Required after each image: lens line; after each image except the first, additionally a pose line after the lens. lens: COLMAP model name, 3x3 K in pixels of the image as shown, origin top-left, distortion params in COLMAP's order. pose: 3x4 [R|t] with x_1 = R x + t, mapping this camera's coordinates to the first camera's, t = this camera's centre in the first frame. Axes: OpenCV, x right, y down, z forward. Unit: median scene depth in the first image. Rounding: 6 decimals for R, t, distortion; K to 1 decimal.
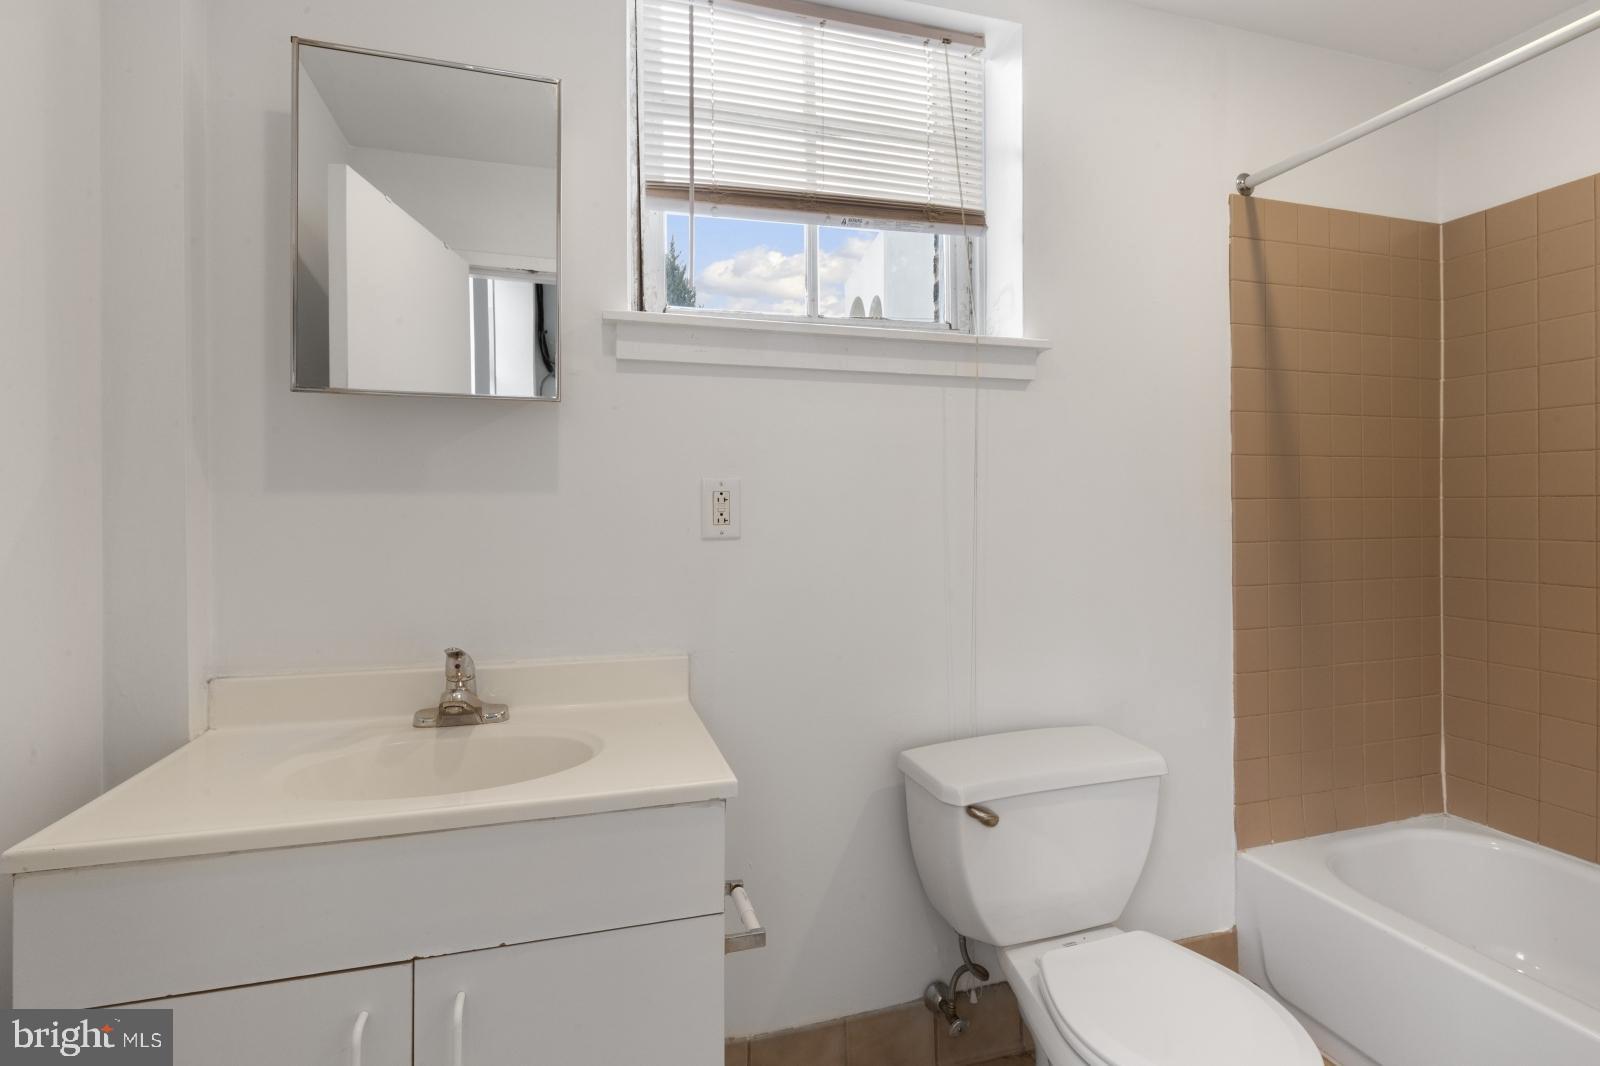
lens RADIAL K [[745.1, 0, 788.8], [0, 745.1, 502.7], [0, 0, 1]] dist [0.003721, 0.000495]
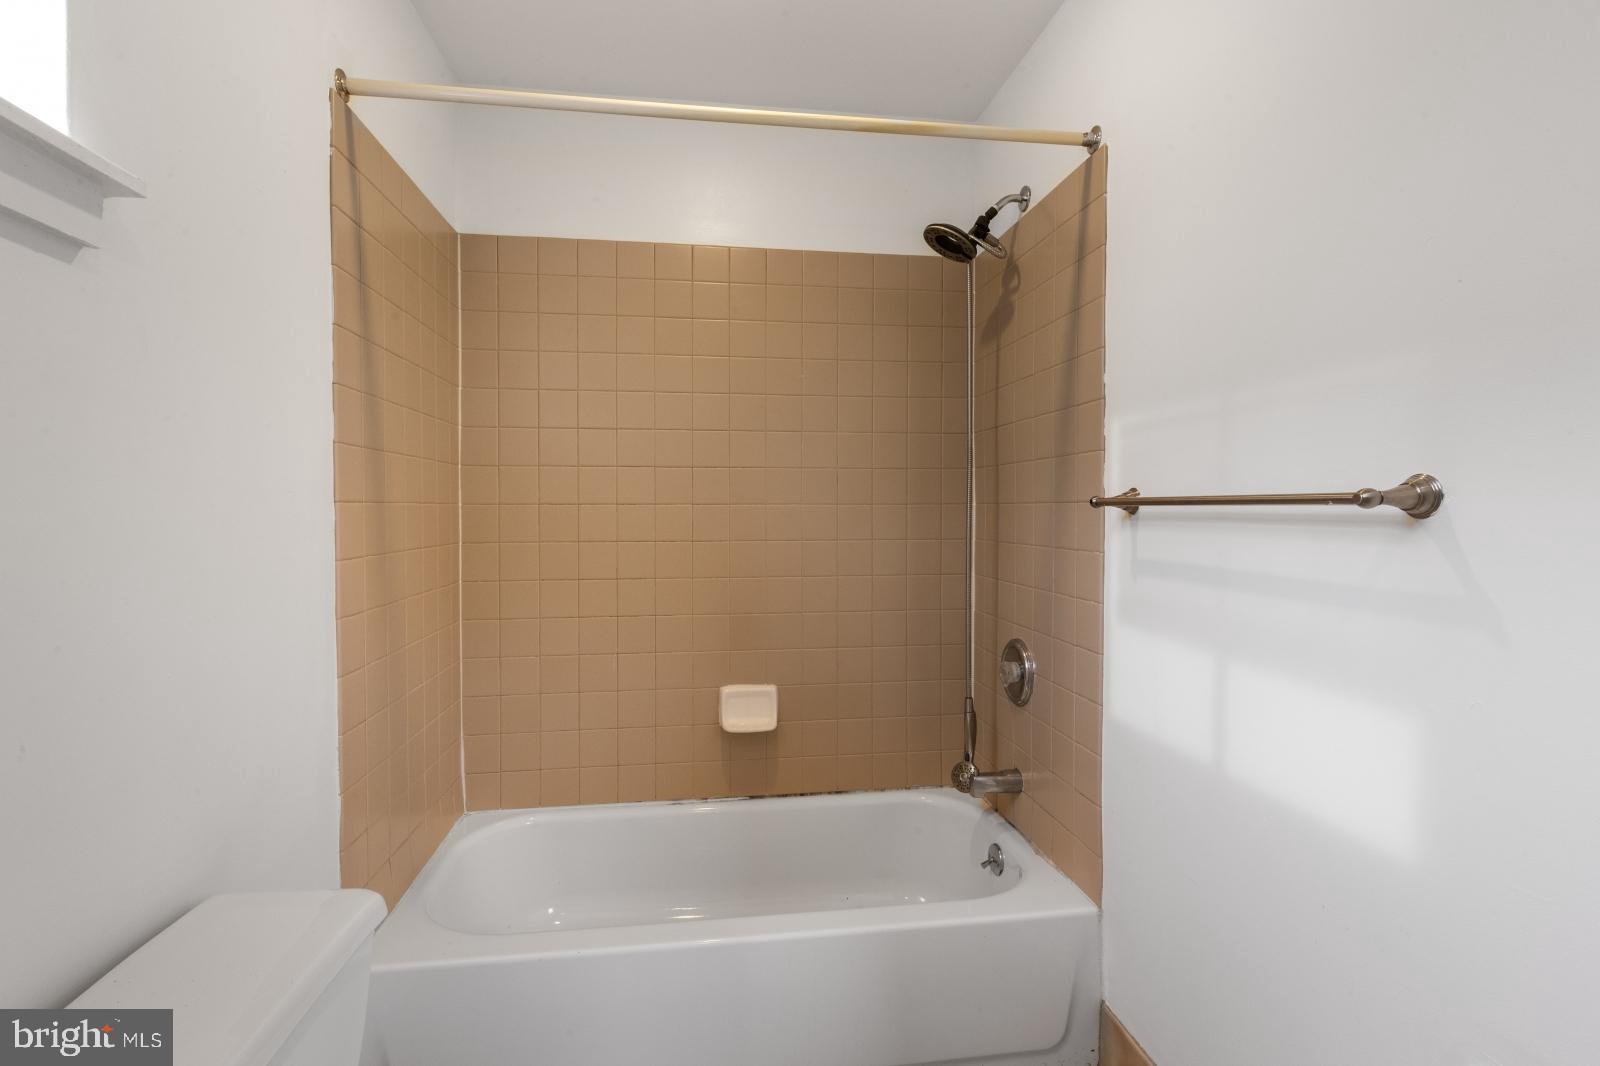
lens RADIAL K [[759.1, 0, 797.4], [0, 759.1, 518.2], [0, 0, 1]] dist [0.003363, 0.000610]
pose [[0.153652, -0.004876, 0.988113, -0.081770], [0.001220, 0.999988, 0.004744, 0.008642], [-0.988124, 0.000477, 0.153656, 0.428704]]
